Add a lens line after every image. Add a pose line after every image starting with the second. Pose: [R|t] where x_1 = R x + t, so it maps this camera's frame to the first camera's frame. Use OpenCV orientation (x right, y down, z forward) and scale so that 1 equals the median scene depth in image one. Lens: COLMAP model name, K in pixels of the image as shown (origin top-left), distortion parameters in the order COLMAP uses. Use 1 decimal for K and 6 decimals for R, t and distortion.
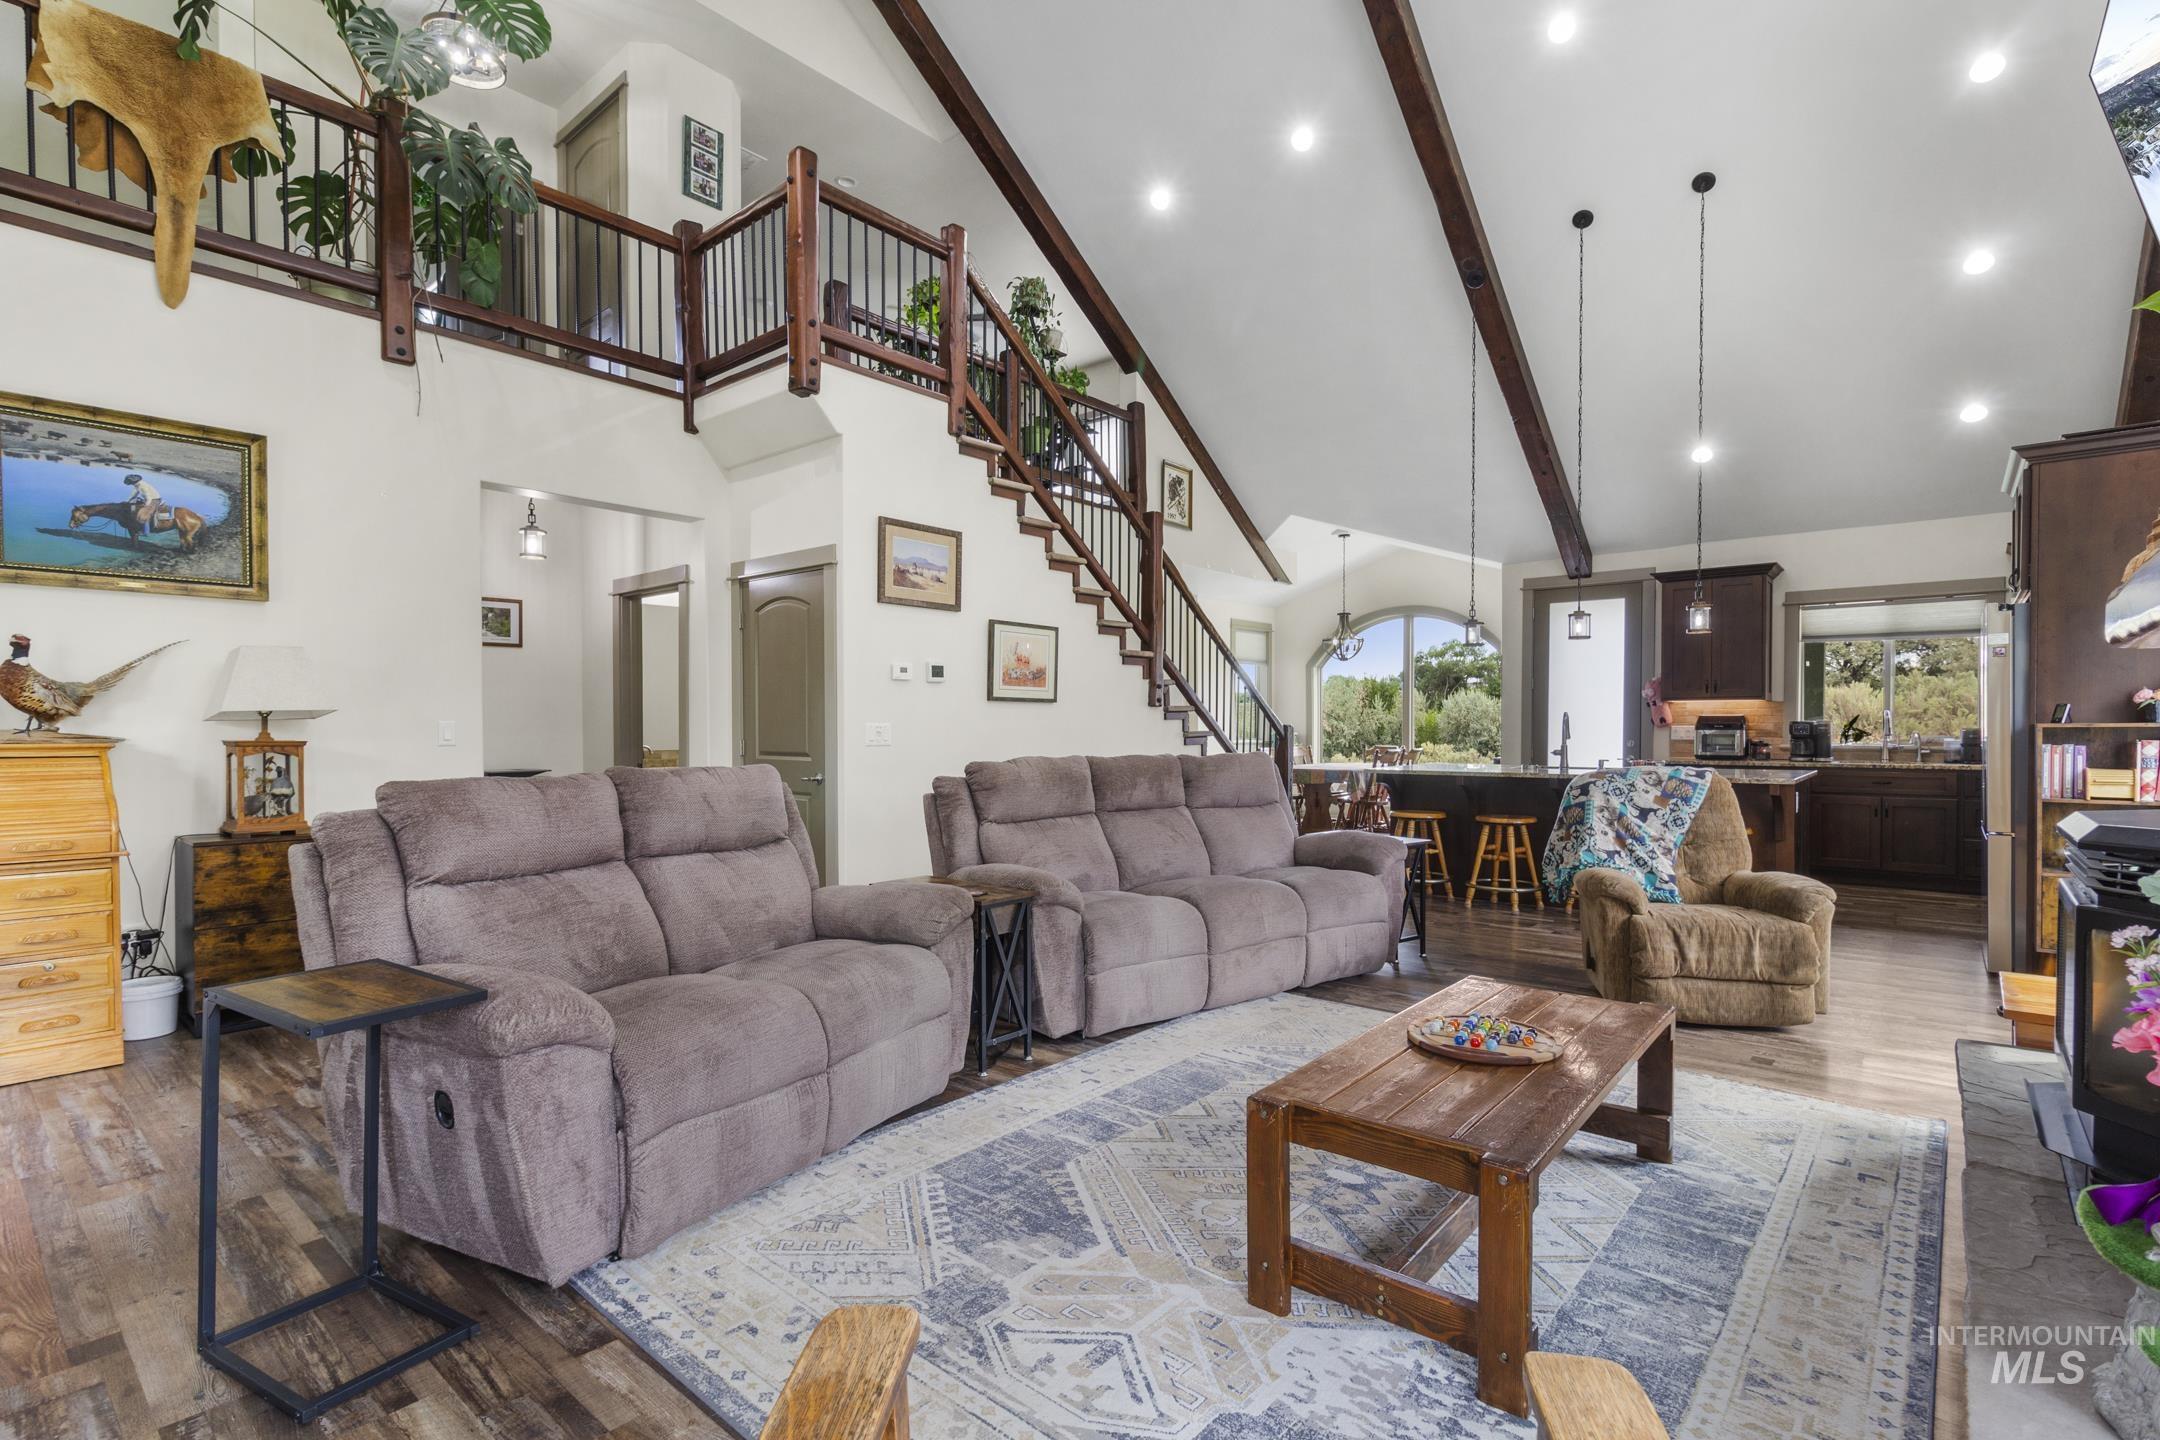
lens RADIAL K [[997.5, 0, 1082.2], [0, 997.5, 766.5], [0, 0, 1]] dist [0.001355, 0.000126]
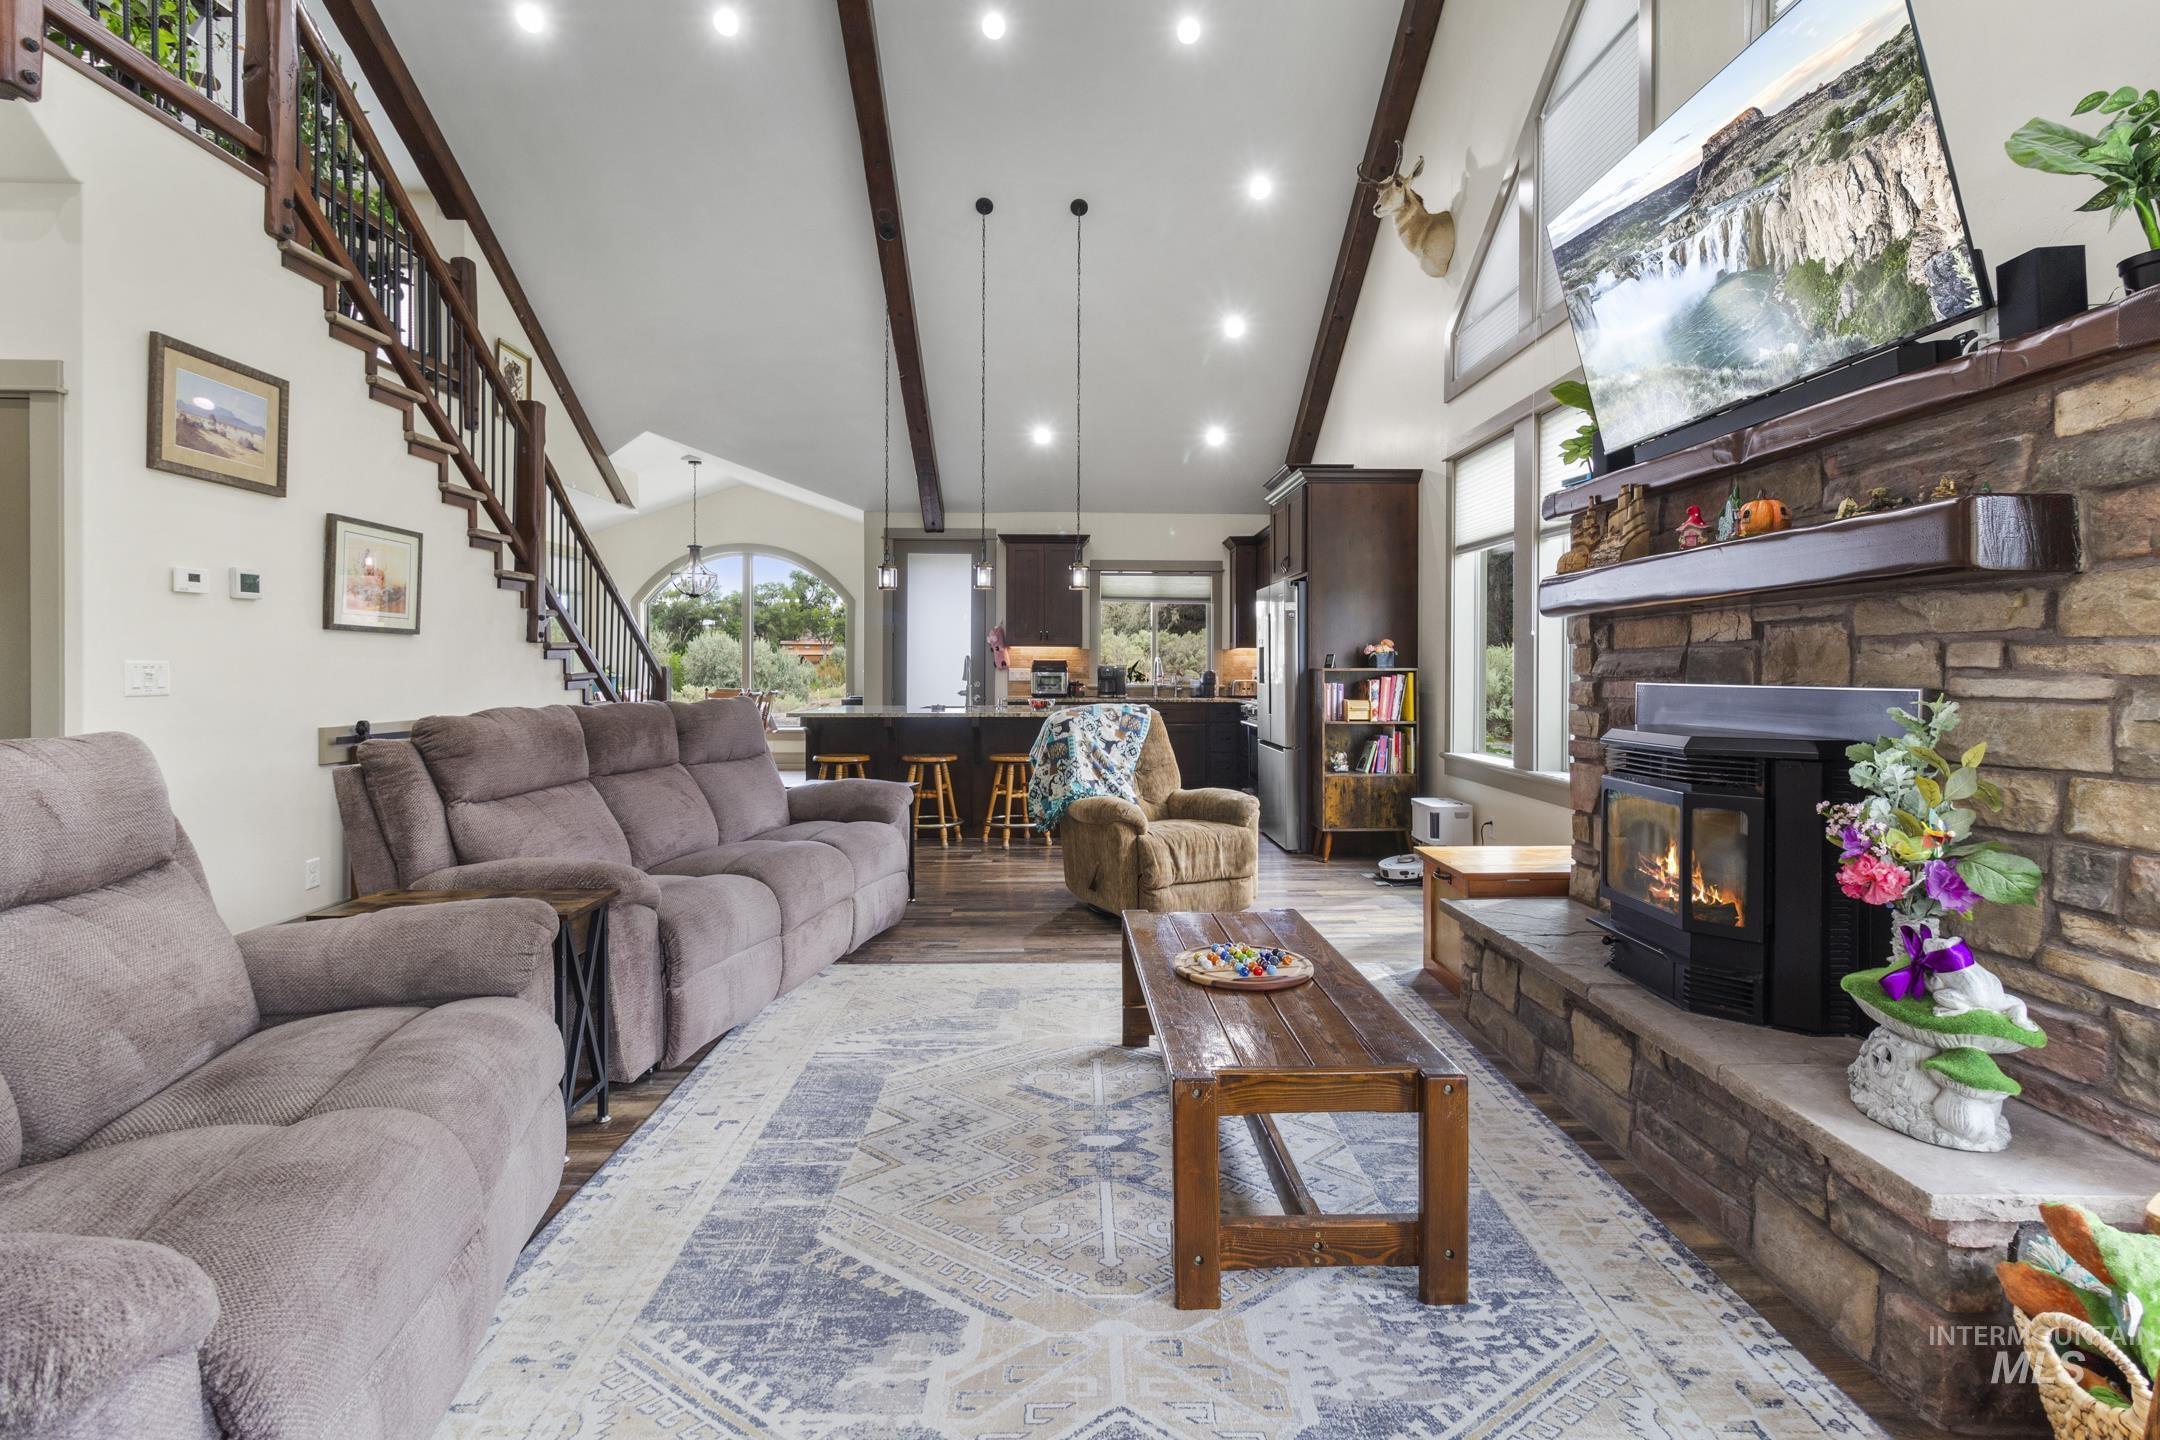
lens RADIAL K [[1003.0, 0, 1083.8], [0, 1003.0, 692.2], [0, 0, 1]] dist [0.001729, 0.000076]
pose [[0.747506, -0.012225, 0.664142, -0.211510], [0.022972, 0.999708, -0.007454, -0.005816], [-0.663857, 0.020828, 0.747569, 0.158984]]
